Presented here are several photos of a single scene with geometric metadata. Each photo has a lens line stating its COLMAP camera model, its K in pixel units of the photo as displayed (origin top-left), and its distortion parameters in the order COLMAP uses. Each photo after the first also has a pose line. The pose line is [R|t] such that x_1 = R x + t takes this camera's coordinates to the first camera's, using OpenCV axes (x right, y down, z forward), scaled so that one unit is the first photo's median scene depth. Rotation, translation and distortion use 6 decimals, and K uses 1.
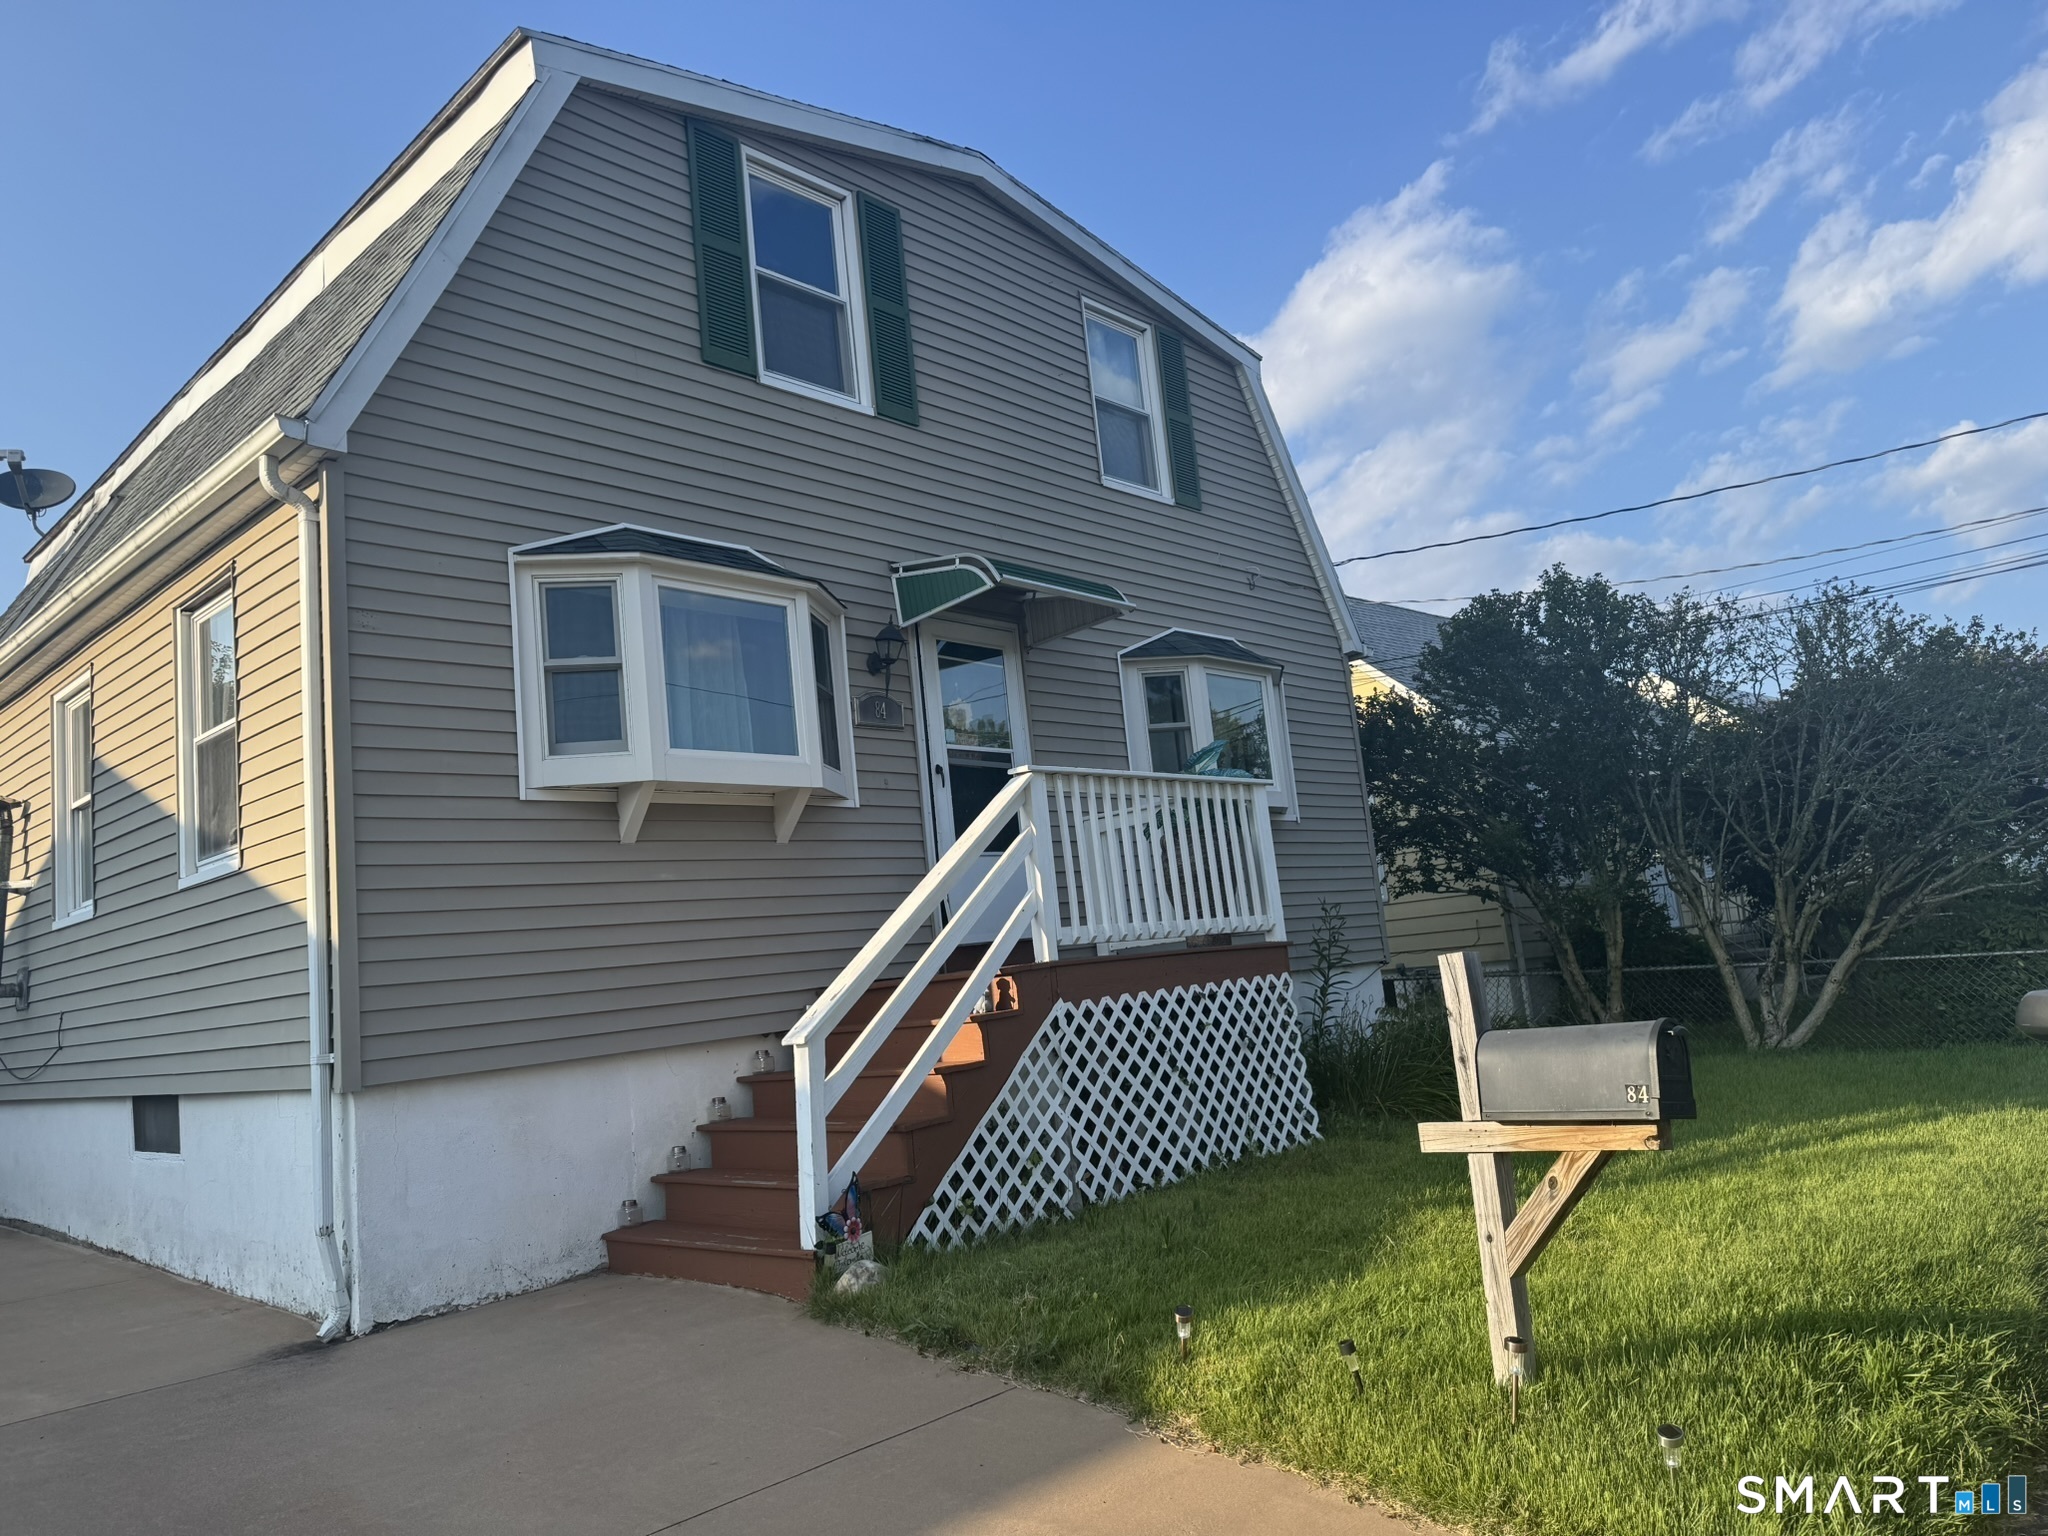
lens RADIAL K [[1411.5, 0, 1014.4], [0, 1411.5, 769.4], [0, 0, 1]] dist [0.148518, -0.272962]
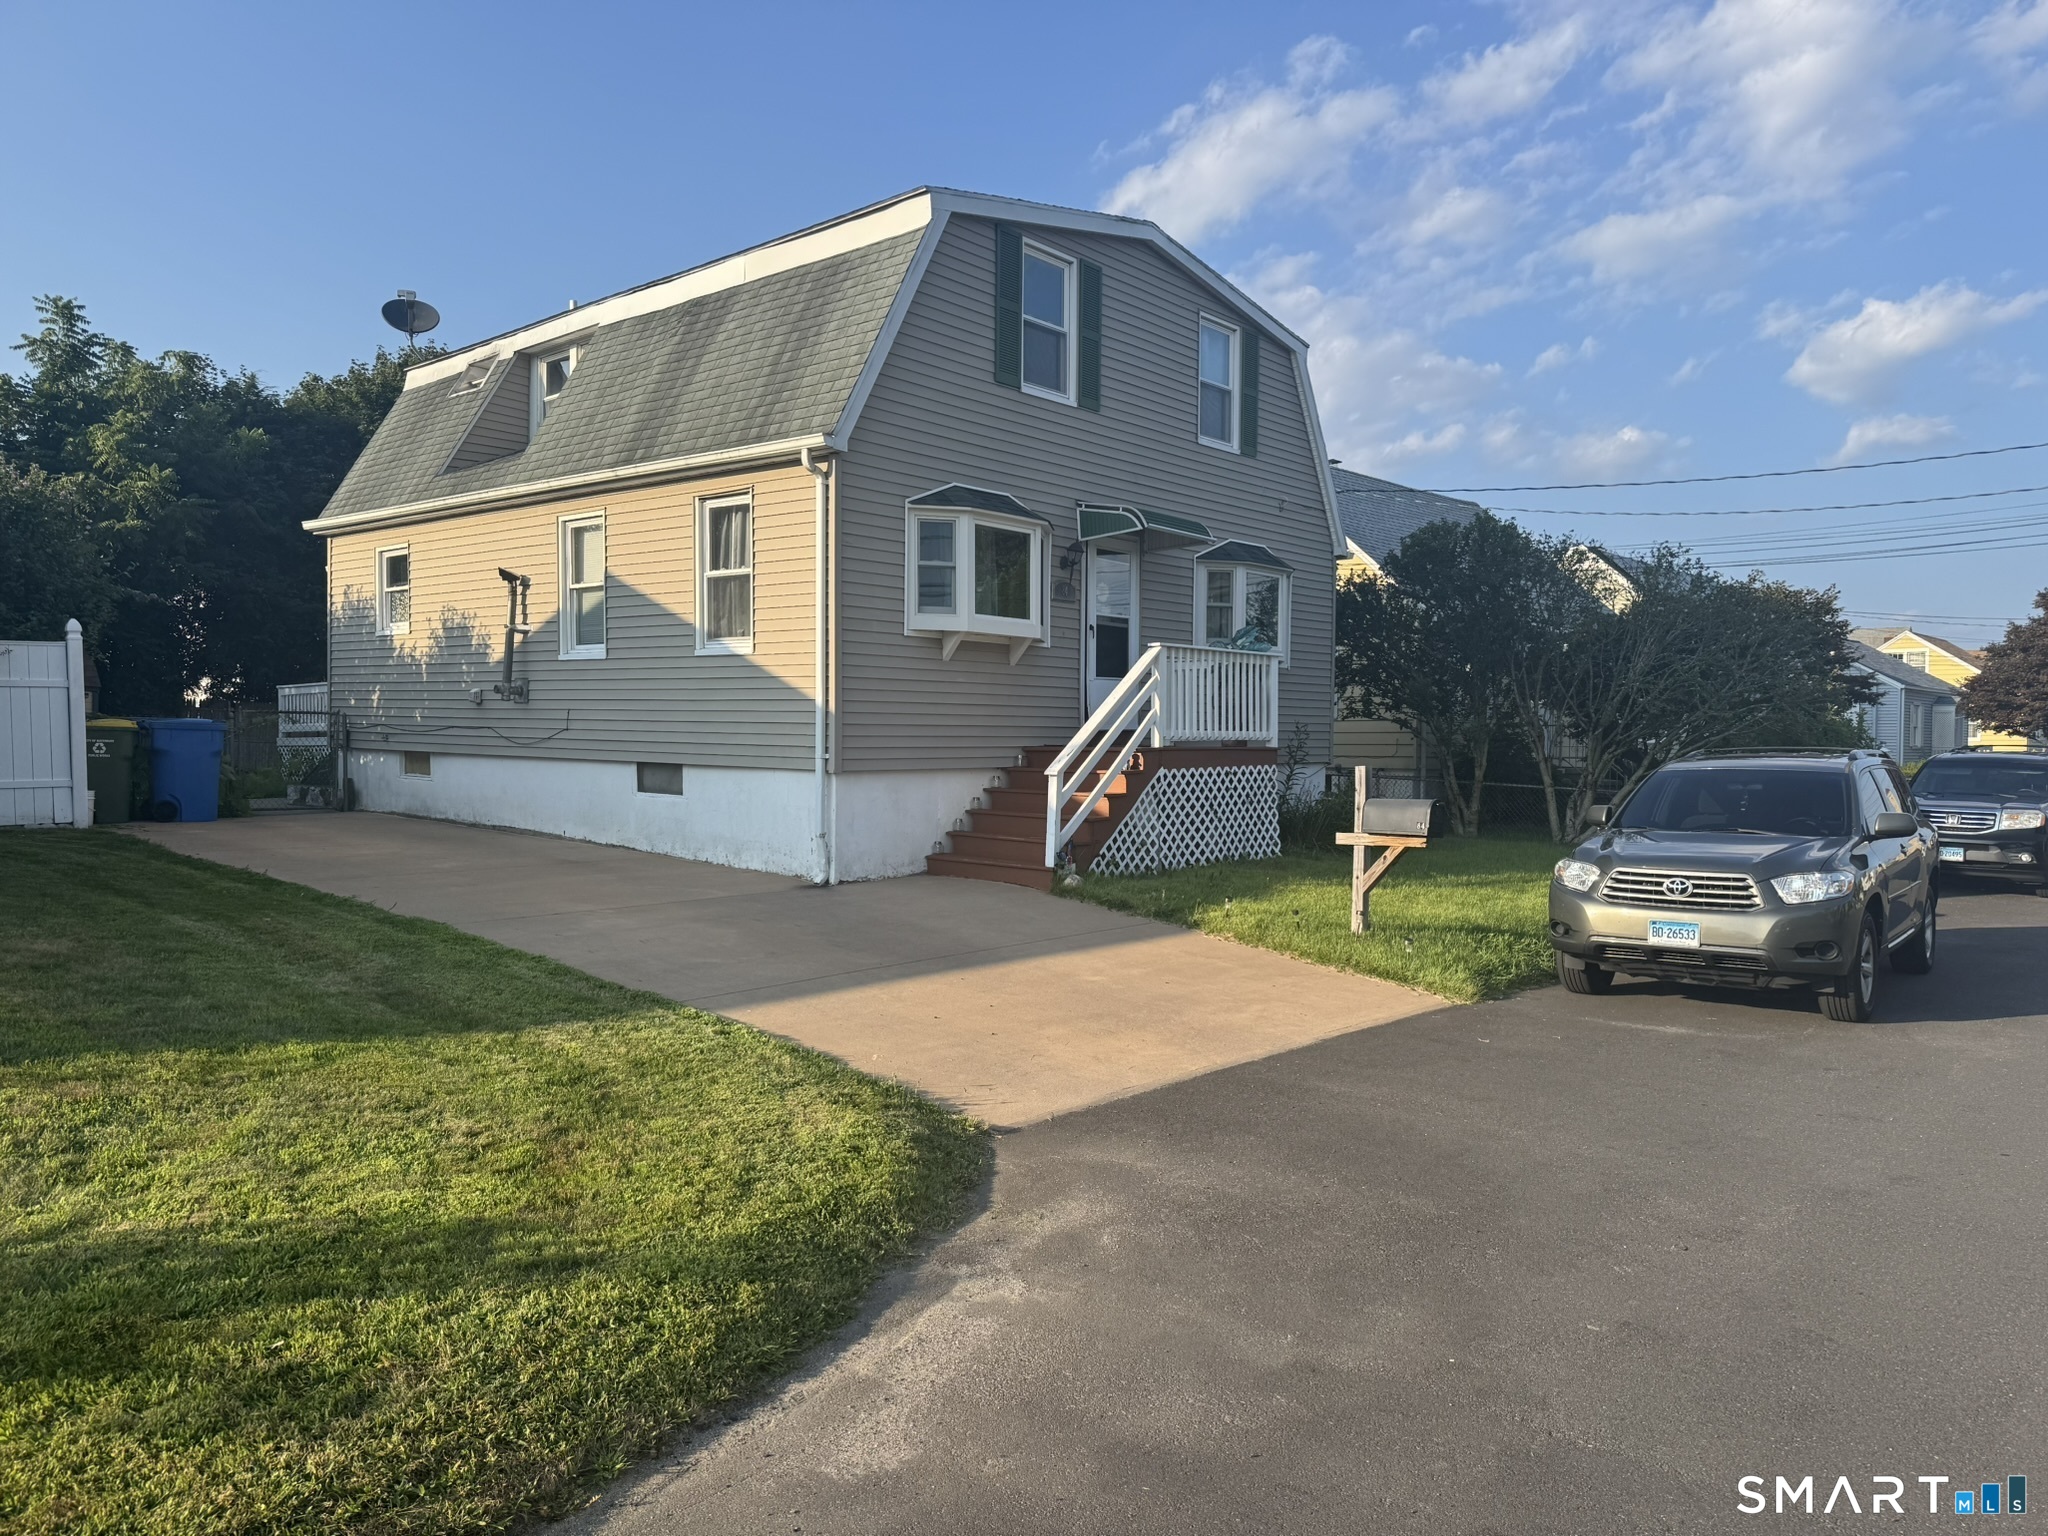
lens RADIAL K [[1430.5, 0, 1014.9], [0, 1430.5, 760.8], [0, 0, 1]] dist [0.131635, -0.137599]
pose [[0.993155, 0.108621, 0.042943, -0.233201], [-0.114168, 0.980405, 0.160536, -0.125913], [-0.024664, -0.164340, 0.986095, -0.846527]]
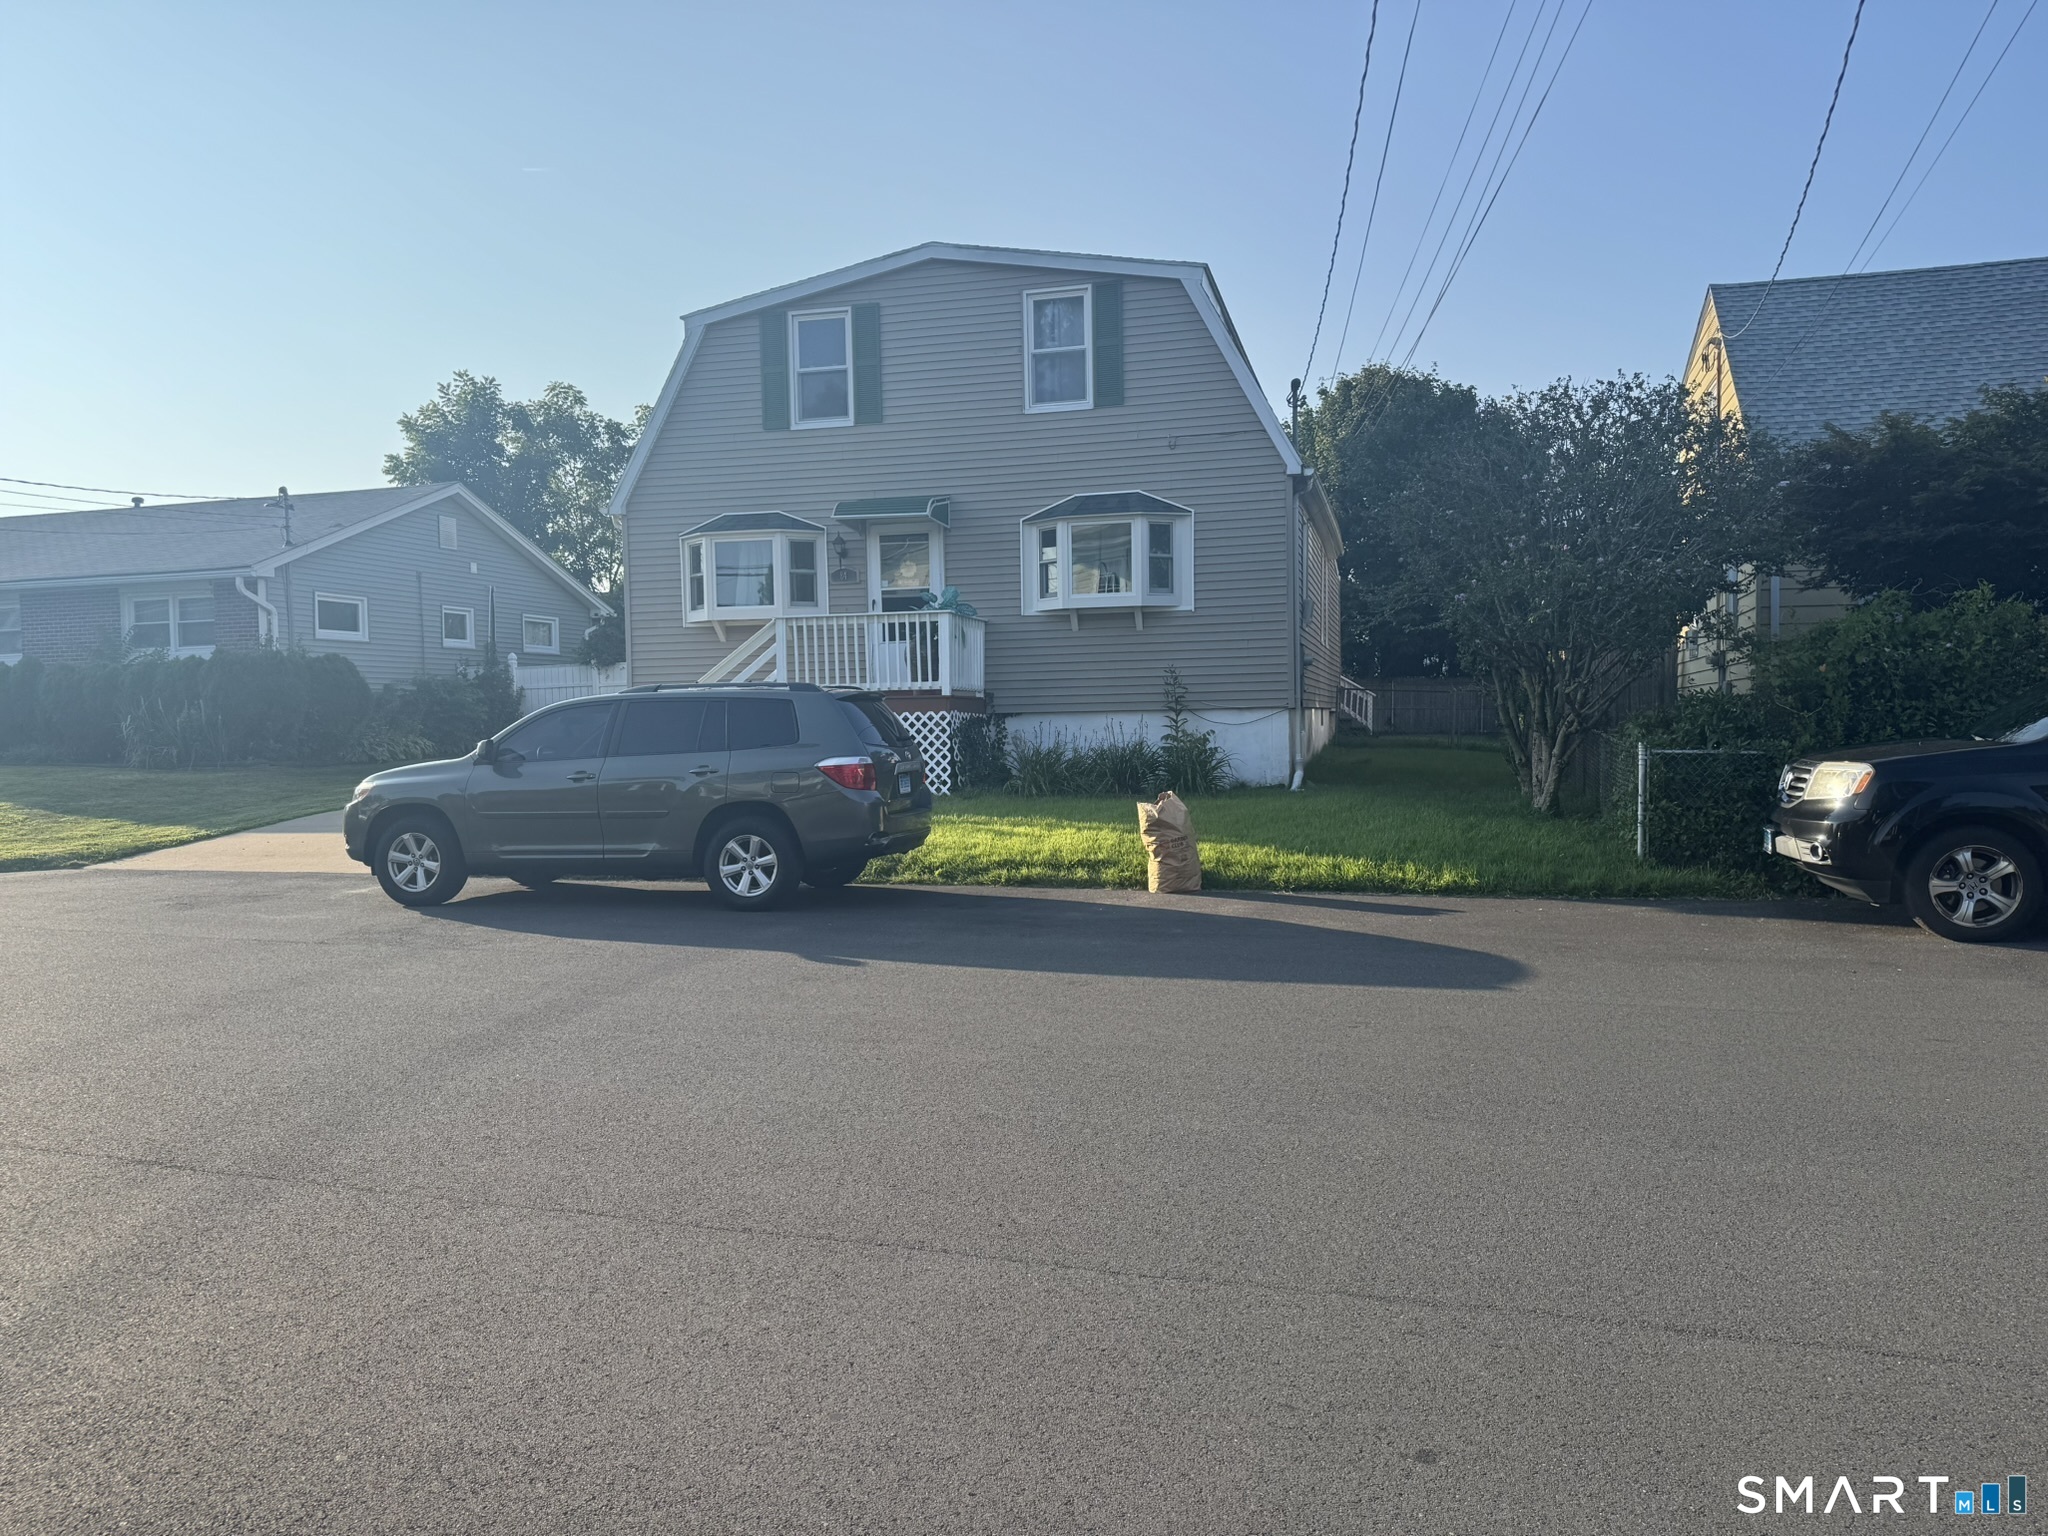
lens RADIAL K [[1433.5, 0, 1039.6], [0, 1433.5, 779.9], [0, 0, 1]] dist [0.114882, -0.112928]
pose [[0.492131, 0.128851, -0.860932, 2.215030], [0.101784, 0.973684, 0.203908, -0.174454], [0.864550, -0.187979, 0.466066, 0.195000]]
